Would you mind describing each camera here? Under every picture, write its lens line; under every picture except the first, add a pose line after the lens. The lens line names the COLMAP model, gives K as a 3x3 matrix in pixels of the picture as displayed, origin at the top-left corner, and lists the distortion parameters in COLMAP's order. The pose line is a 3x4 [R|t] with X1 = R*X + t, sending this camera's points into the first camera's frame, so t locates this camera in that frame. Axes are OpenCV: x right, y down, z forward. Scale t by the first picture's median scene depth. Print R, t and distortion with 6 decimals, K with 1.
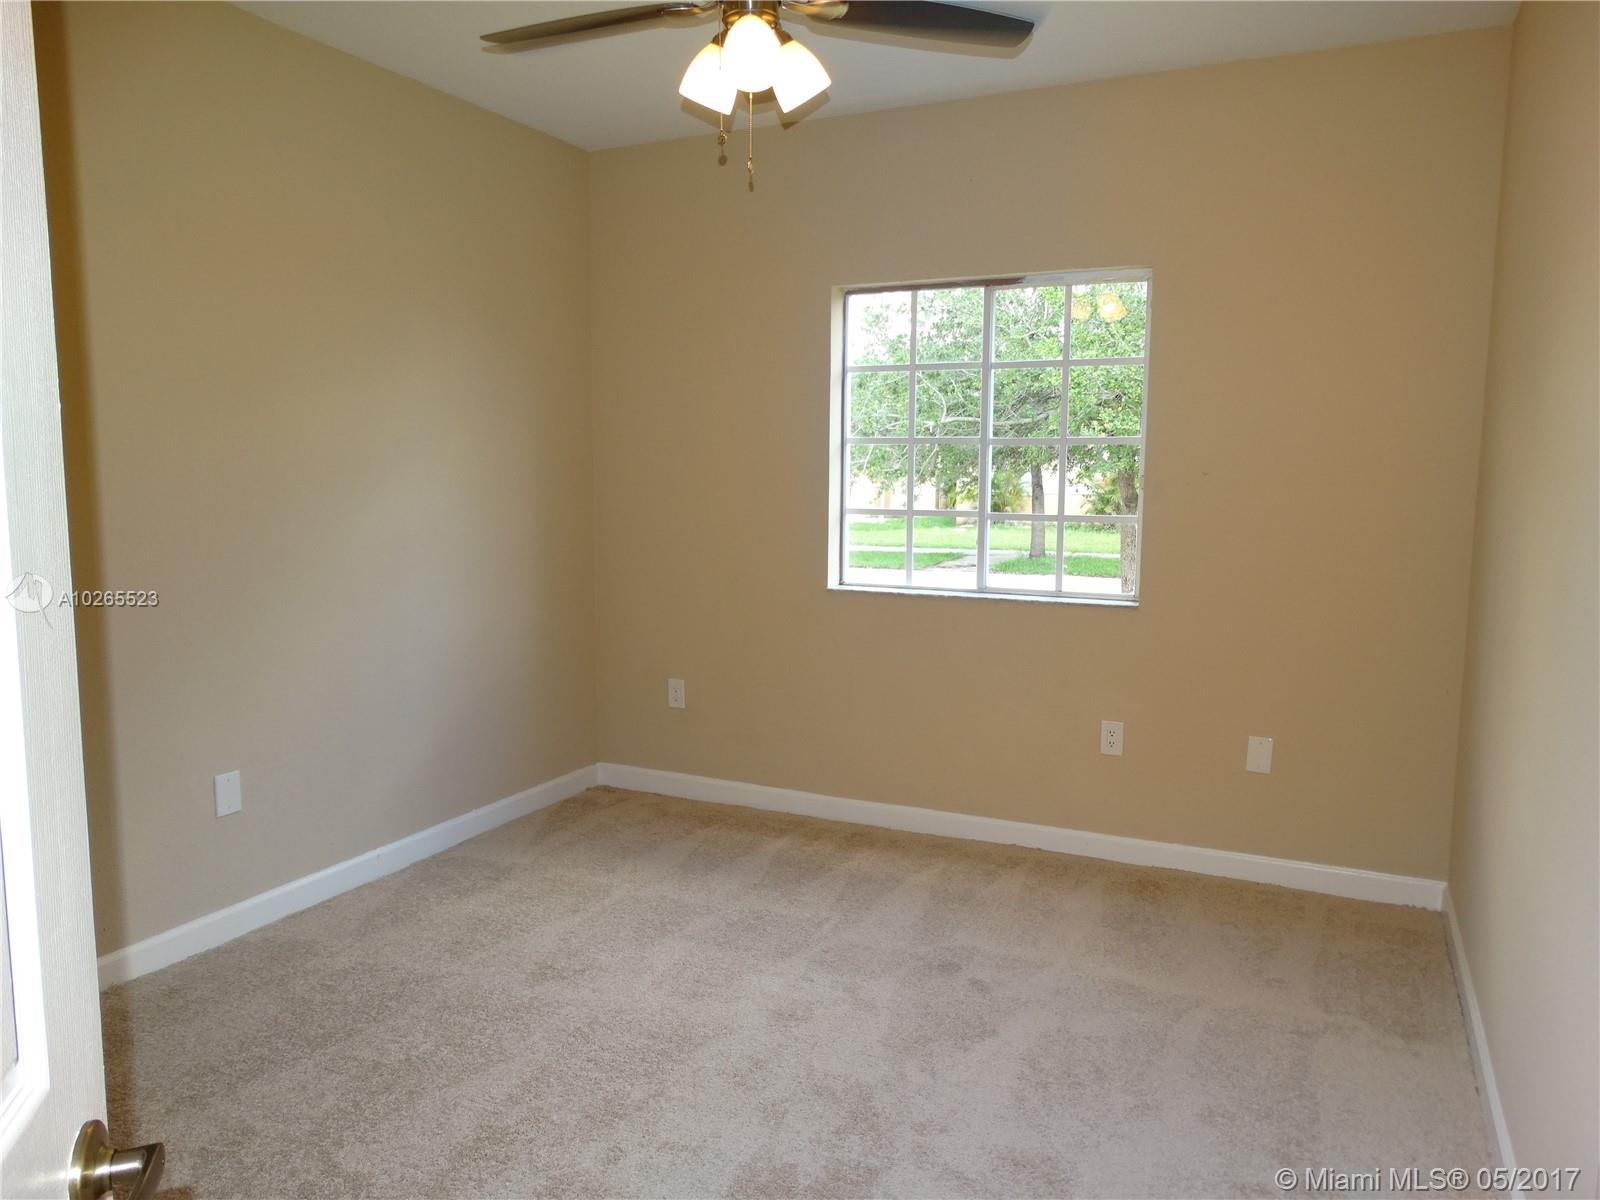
lens RADIAL K [[1148.2, 0, 810.4], [0, 1148.2, 598.0], [0, 0, 1]] dist [-0.000437, 0.001013]
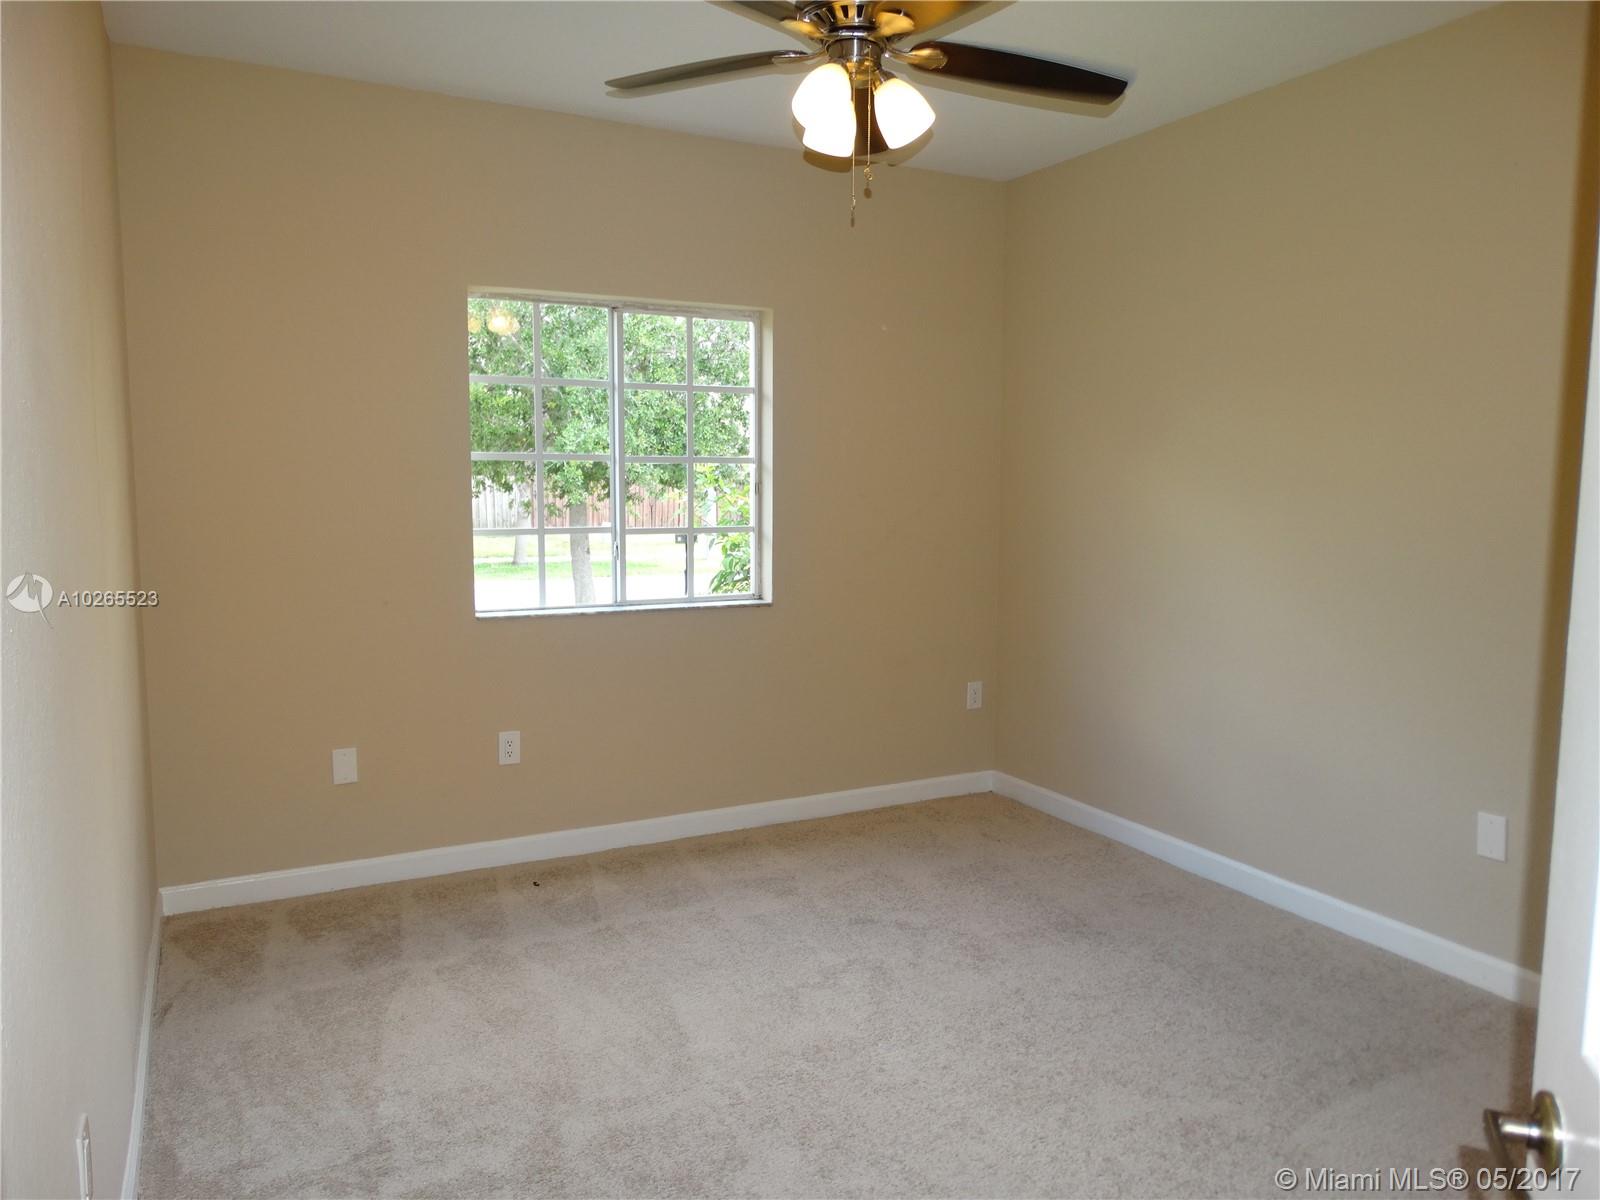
lens RADIAL K [[1148.2, 0, 810.4], [0, 1148.2, 598.0], [0, 0, 1]] dist [-0.000437, 0.001013]
pose [[0.599188, -0.087107, 0.795856, -0.552601], [0.095279, 0.994757, 0.037142, -0.032982], [-0.794919, 0.053573, 0.604346, 0.238405]]
